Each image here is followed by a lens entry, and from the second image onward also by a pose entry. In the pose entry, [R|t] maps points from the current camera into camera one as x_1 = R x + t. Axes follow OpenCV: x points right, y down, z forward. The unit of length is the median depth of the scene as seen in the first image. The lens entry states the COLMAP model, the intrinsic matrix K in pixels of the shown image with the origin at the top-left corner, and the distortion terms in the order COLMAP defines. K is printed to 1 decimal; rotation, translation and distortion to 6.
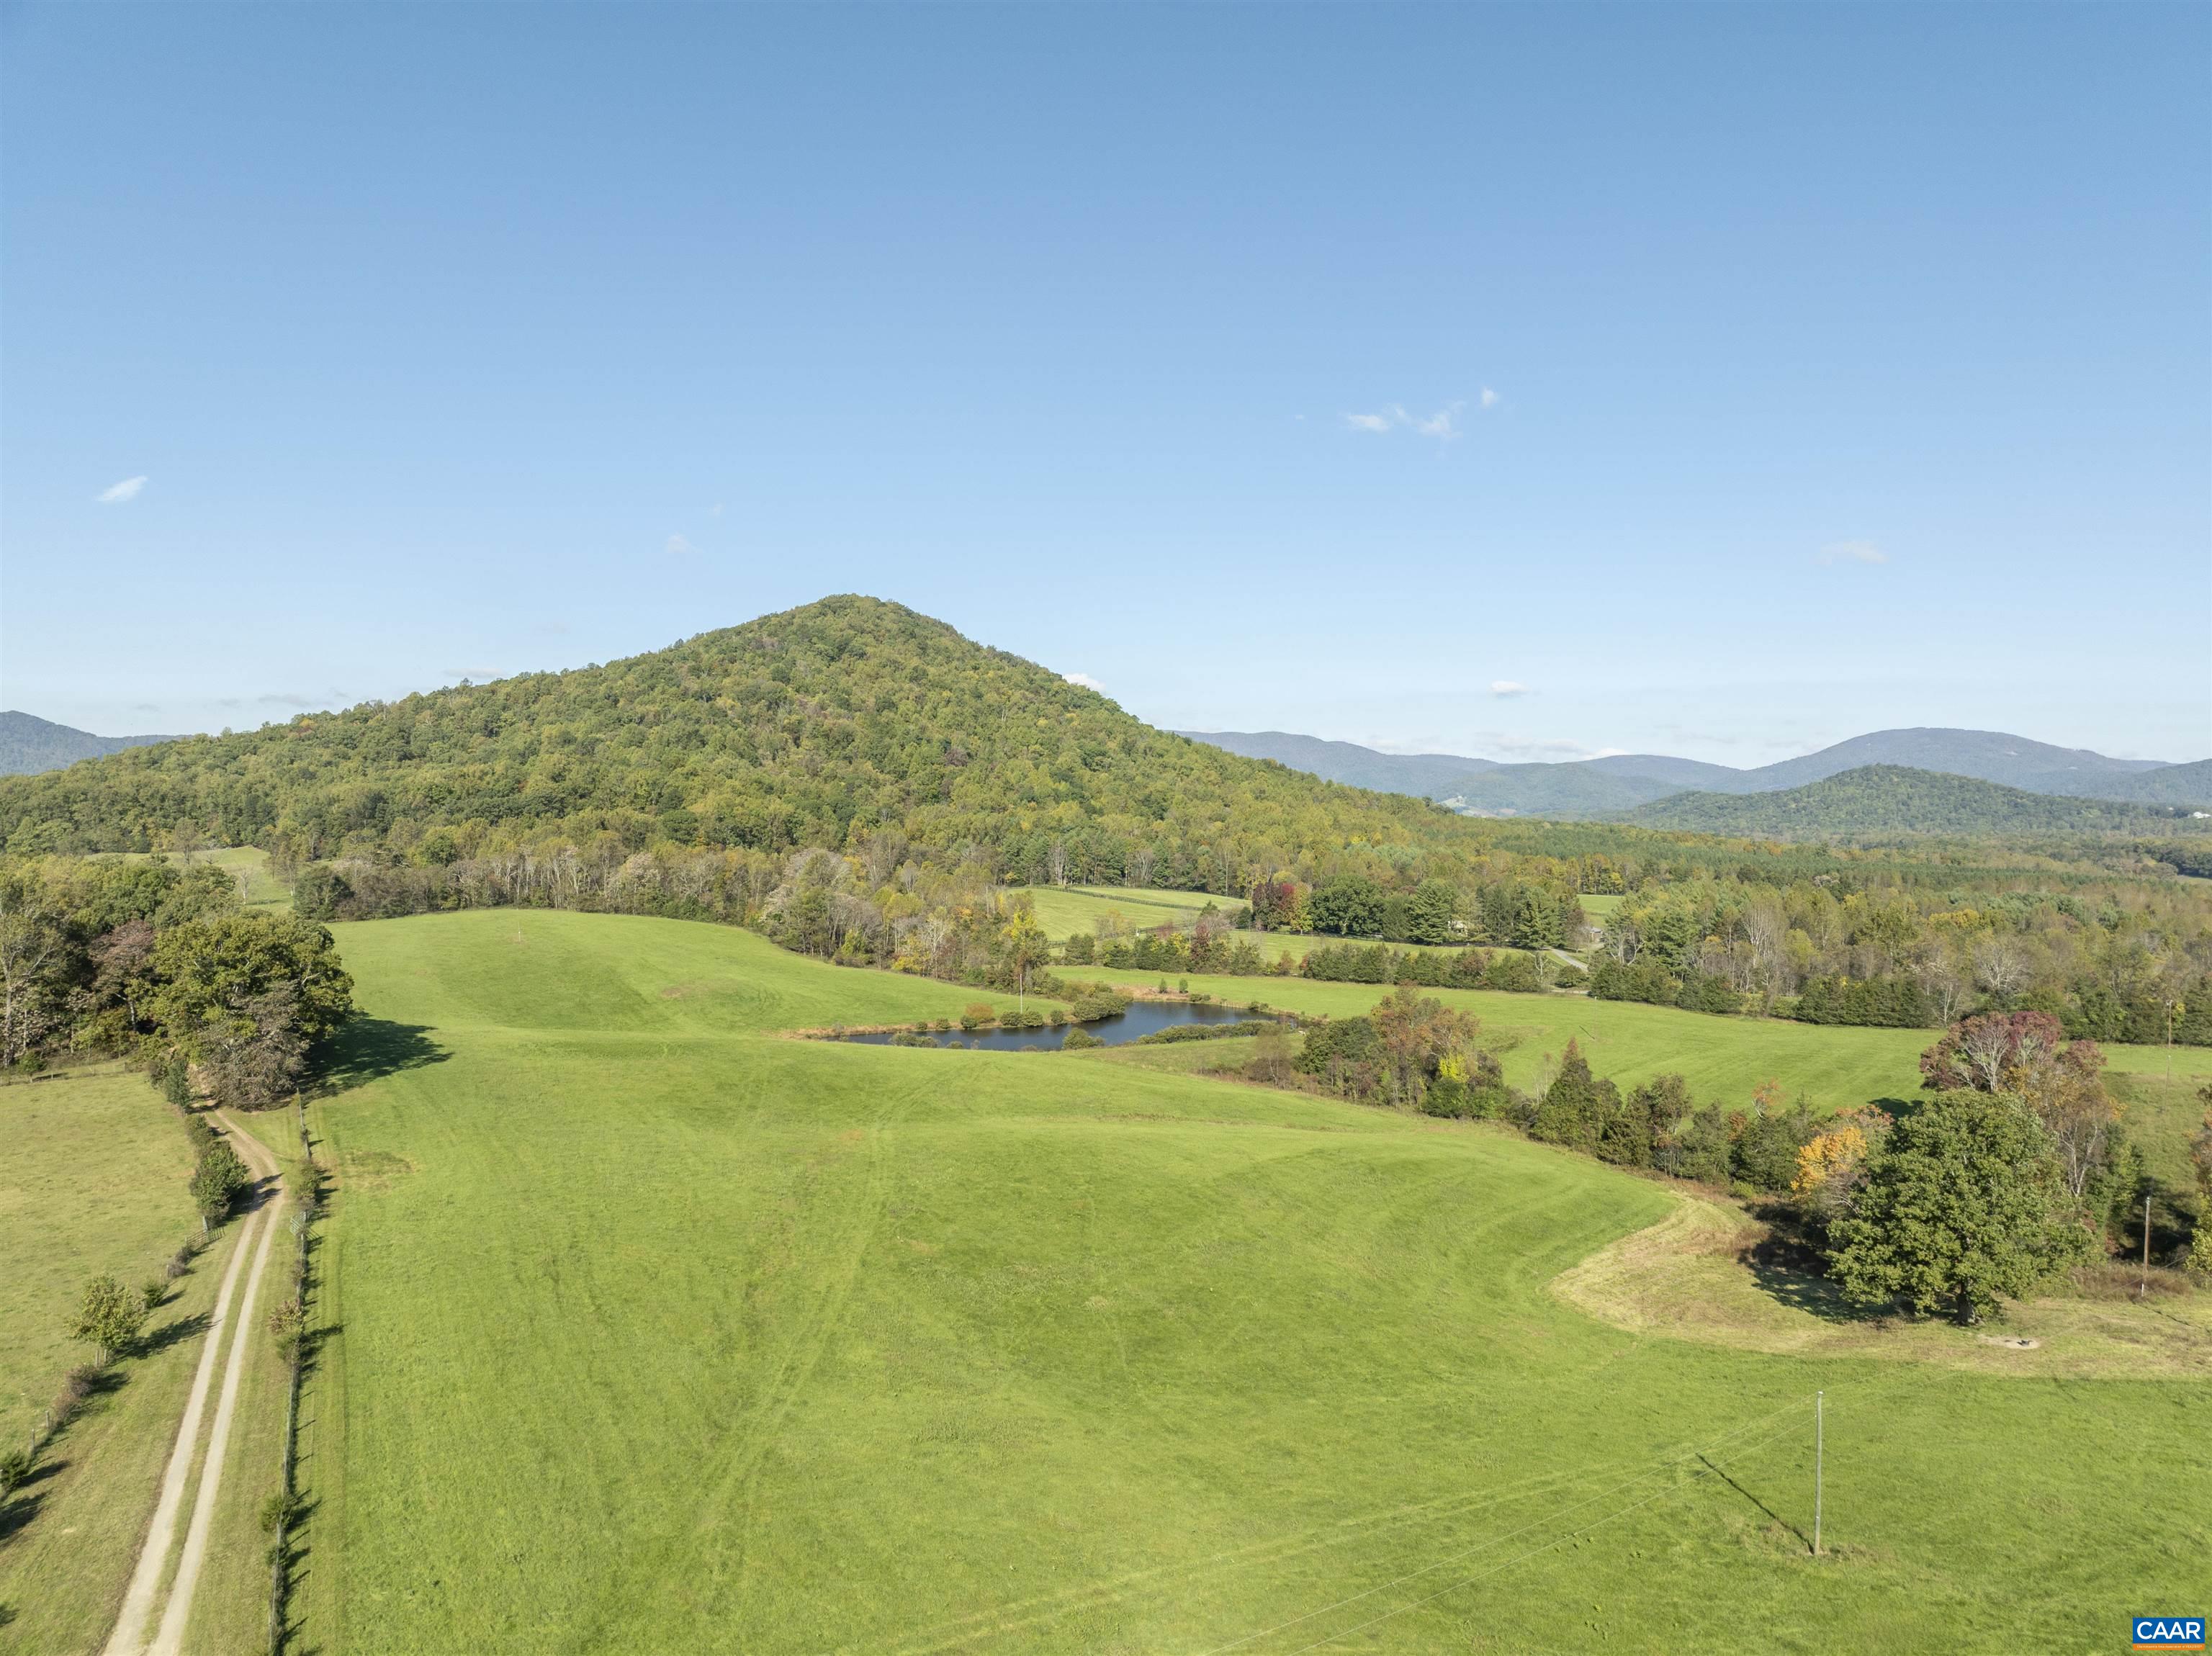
lens RADIAL K [[1553.8, 0, 1114.1], [0, 1553.8, 828.0], [0, 0, 1]] dist [-0.031585, -0.010724]
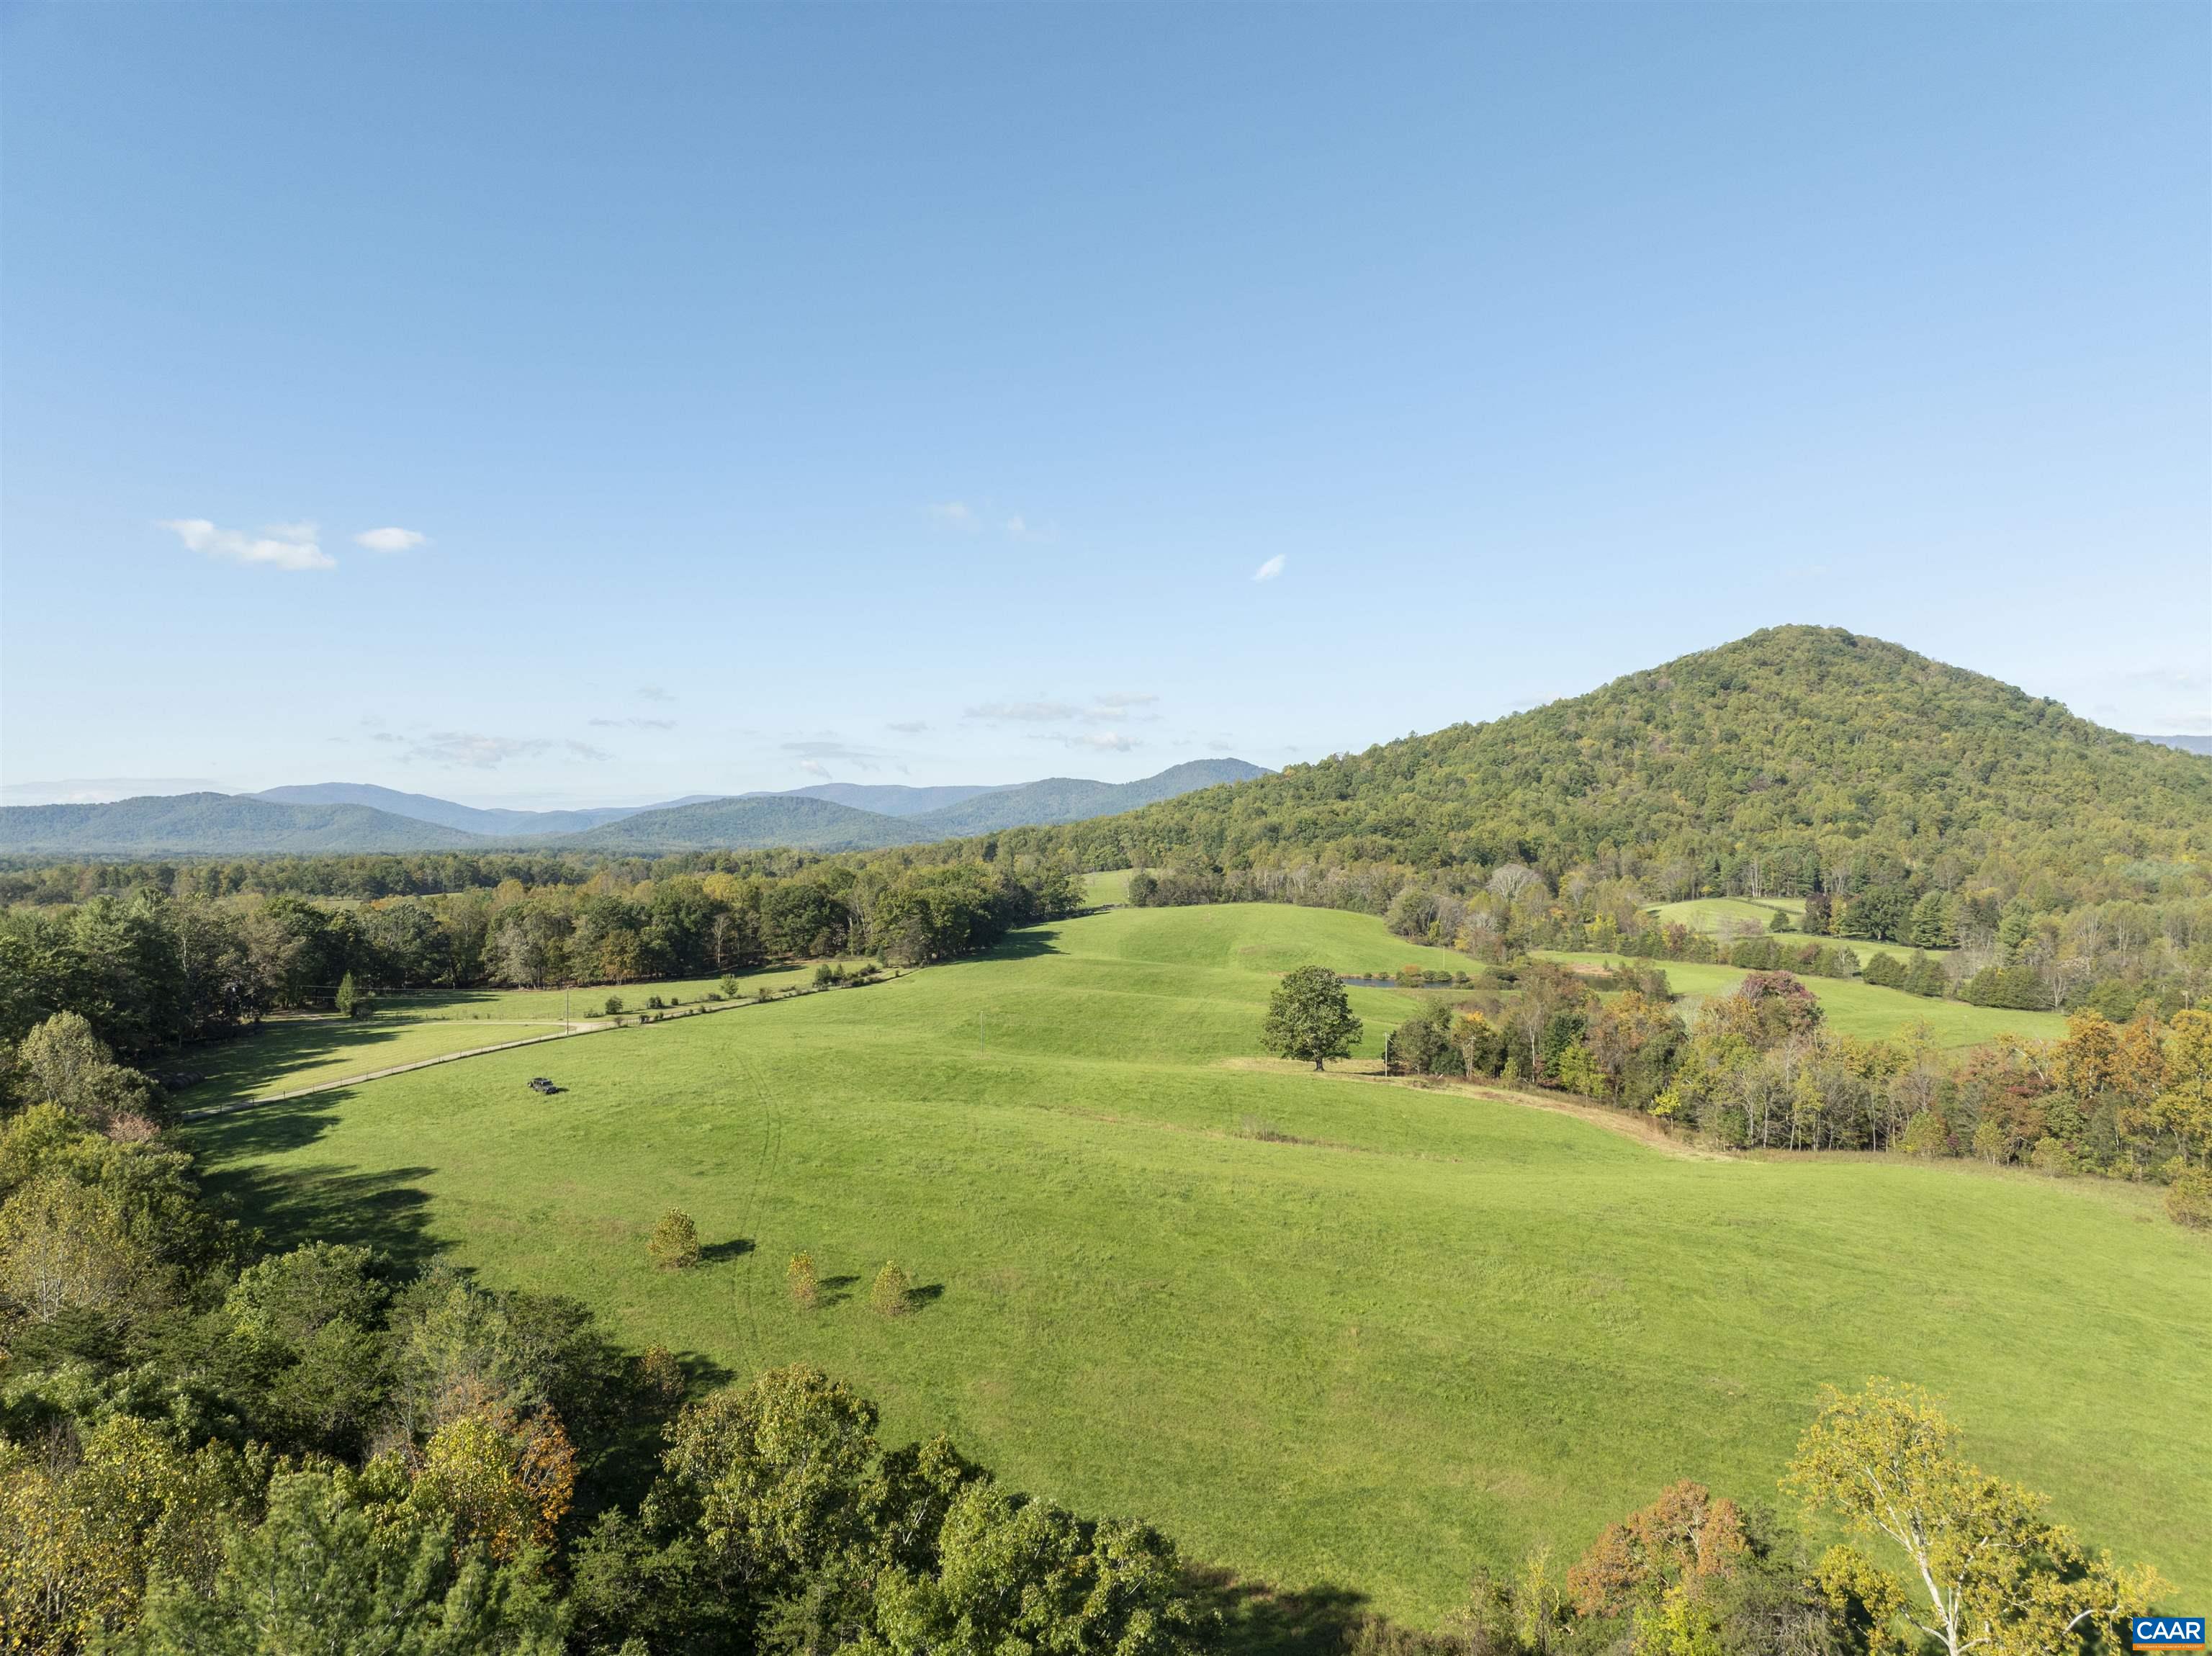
lens RADIAL K [[1553.8, 0, 1114.1], [0, 1553.8, 828.0], [0, 0, 1]] dist [-0.031585, -0.010724]
pose [[0.755041, -0.013504, -0.655538, 0.292508], [0.004129, 0.999866, -0.015840, 0.001412], [0.655664, 0.009253, 0.754996, -0.143743]]
